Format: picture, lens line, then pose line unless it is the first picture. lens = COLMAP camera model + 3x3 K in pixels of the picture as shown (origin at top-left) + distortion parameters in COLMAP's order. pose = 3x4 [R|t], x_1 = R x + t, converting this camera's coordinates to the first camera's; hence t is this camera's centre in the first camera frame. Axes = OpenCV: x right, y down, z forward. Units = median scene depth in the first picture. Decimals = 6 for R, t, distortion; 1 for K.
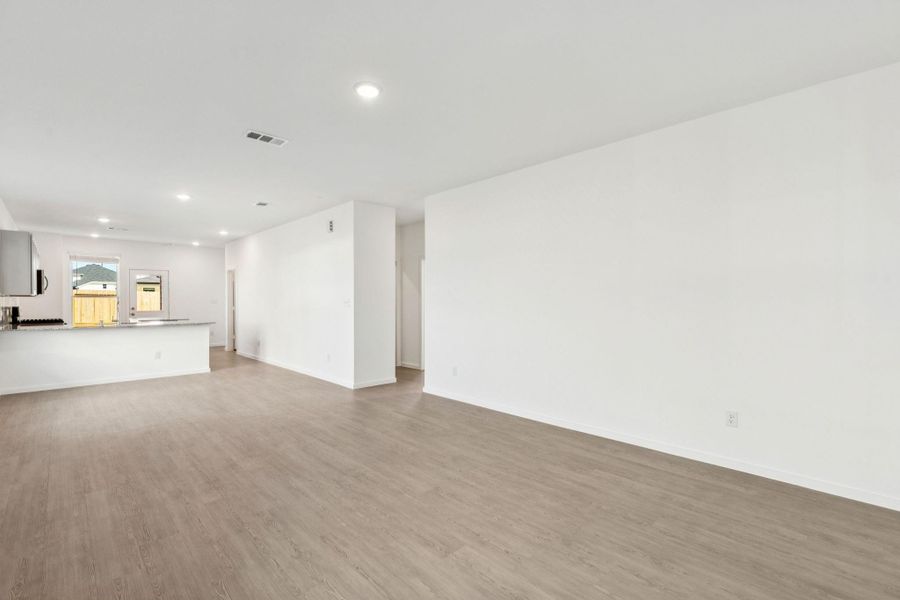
lens RADIAL K [[406.3, 0, 449.4], [0, 406.3, 304.2], [0, 0, 1]] dist [0.005651, 0.001787]
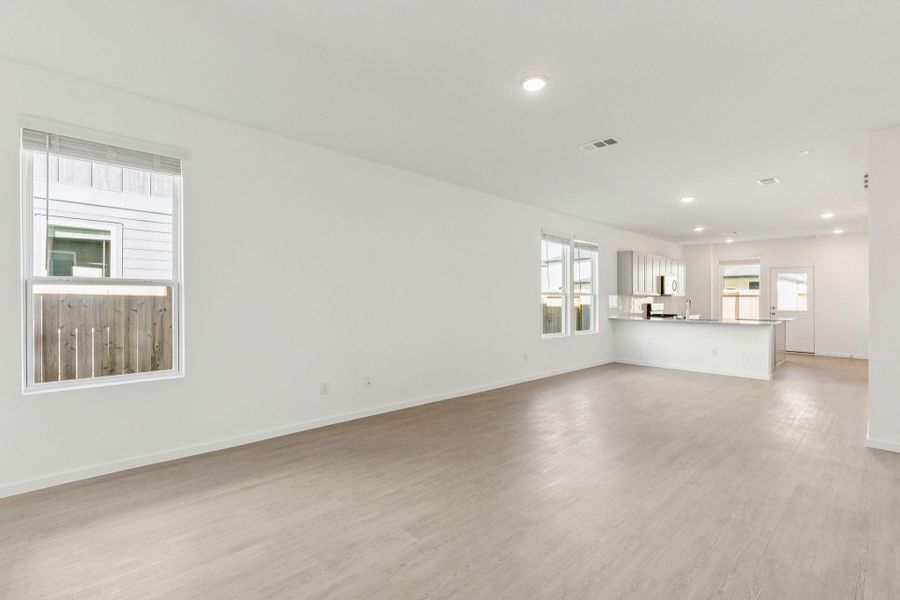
lens RADIAL K [[406.3, 0, 449.0], [0, 406.3, 298.0], [0, 0, 1]] dist [0.005651, 0.001787]
pose [[-0.007109, -0.000779, -0.999974, 0.349498], [-0.015241, 0.999884, -0.000670, -0.001200], [0.999859, 0.015236, -0.007120, 0.359814]]
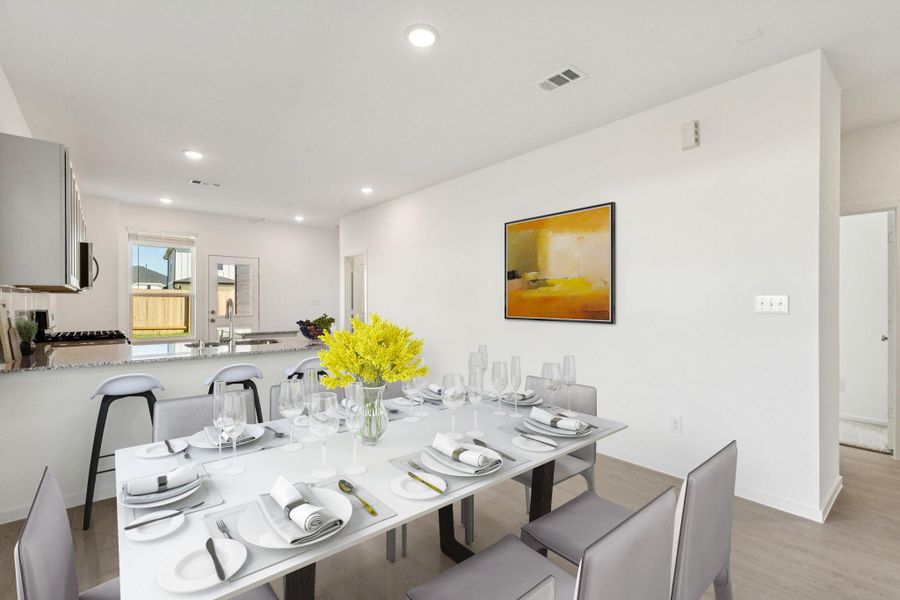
lens RADIAL K [[406.3, 0, 451.5], [0, 406.3, 303.6], [0, 0, 1]] dist [0.005651, 0.001787]
pose [[0.998270, 0.002992, -0.058726, -0.532901], [-0.003383, 0.999973, -0.006569, -0.001084], [0.058705, 0.006756, 0.998253, 0.537850]]
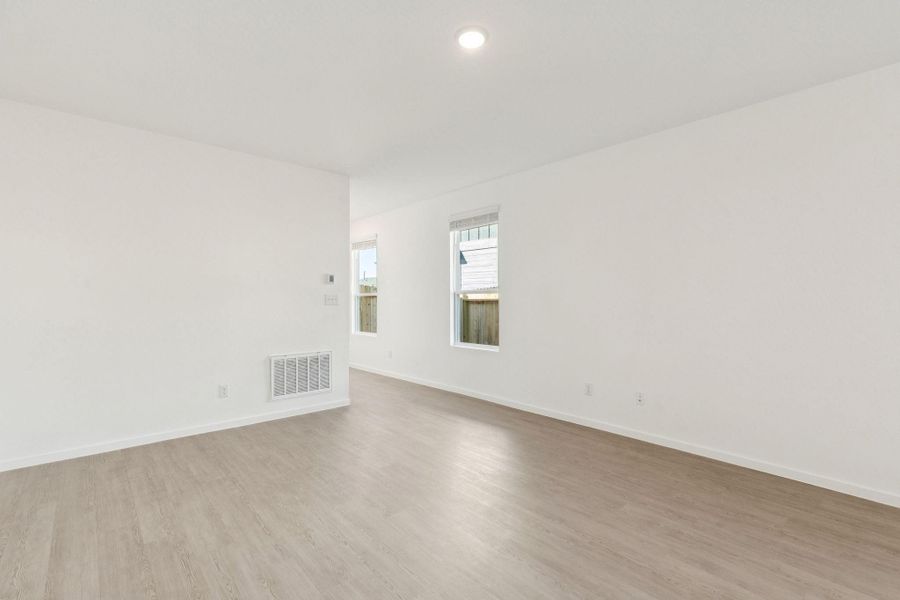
lens RADIAL K [[406.3, 0, 446.9], [0, 406.3, 301.0], [0, 0, 1]] dist [0.005651, 0.001787]
pose [[-0.999425, -0.001718, 0.033858, -0.080988], [-0.001314, 0.999928, 0.011957, -0.004715], [-0.033876, 0.011906, -0.999355, 0.810046]]
